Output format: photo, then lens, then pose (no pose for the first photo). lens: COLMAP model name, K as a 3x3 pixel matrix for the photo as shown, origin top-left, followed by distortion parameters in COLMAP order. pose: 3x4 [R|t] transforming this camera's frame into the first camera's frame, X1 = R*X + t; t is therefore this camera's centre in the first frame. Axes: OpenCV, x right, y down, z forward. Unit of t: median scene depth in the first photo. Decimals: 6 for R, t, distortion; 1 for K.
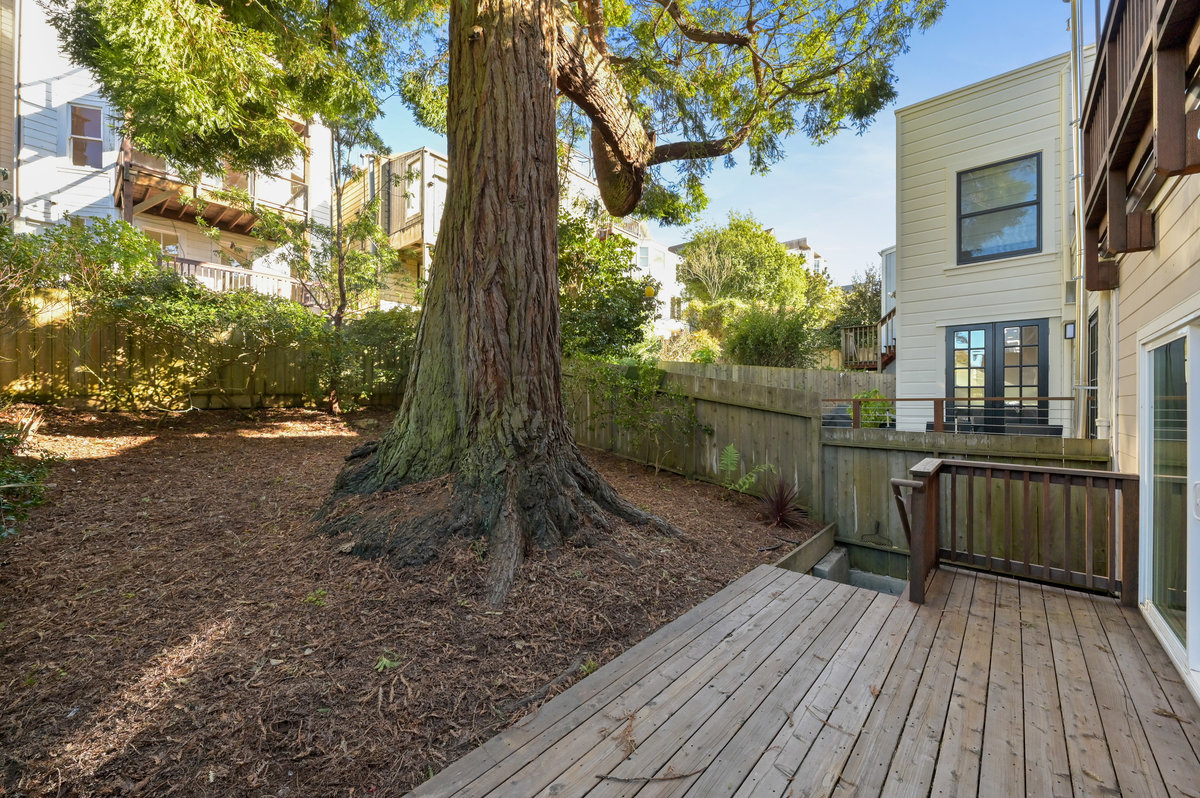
lens RADIAL K [[484.2, 0, 603.6], [0, 484.2, 397.5], [0, 0, 1]] dist [0.002321, -0.000235]
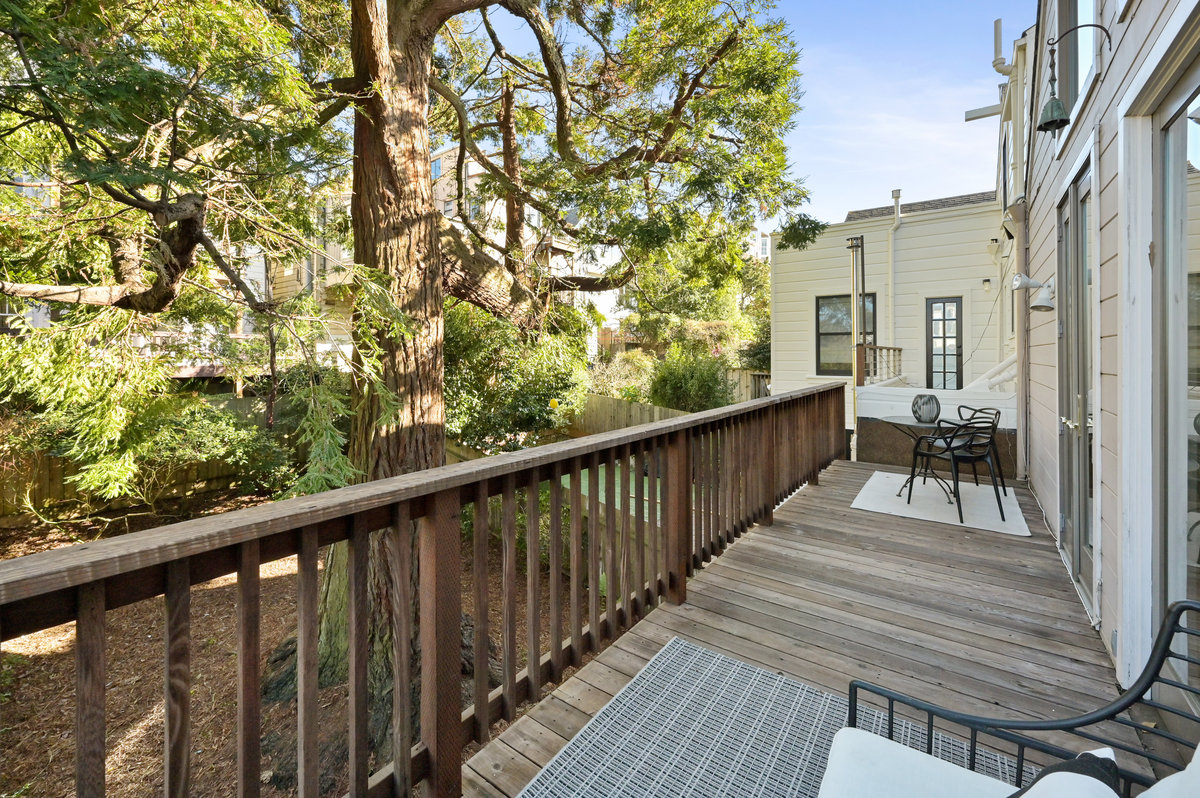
lens RADIAL K [[484.2, 0, 589.9], [0, 484.2, 375.9], [0, 0, 1]] dist [0.002321, -0.000235]
pose [[0.997653, -0.006011, 0.068202, 0.230711], [0.005825, 0.999979, 0.002917, -0.654183], [-0.068218, -0.002513, 0.997667, -0.331710]]
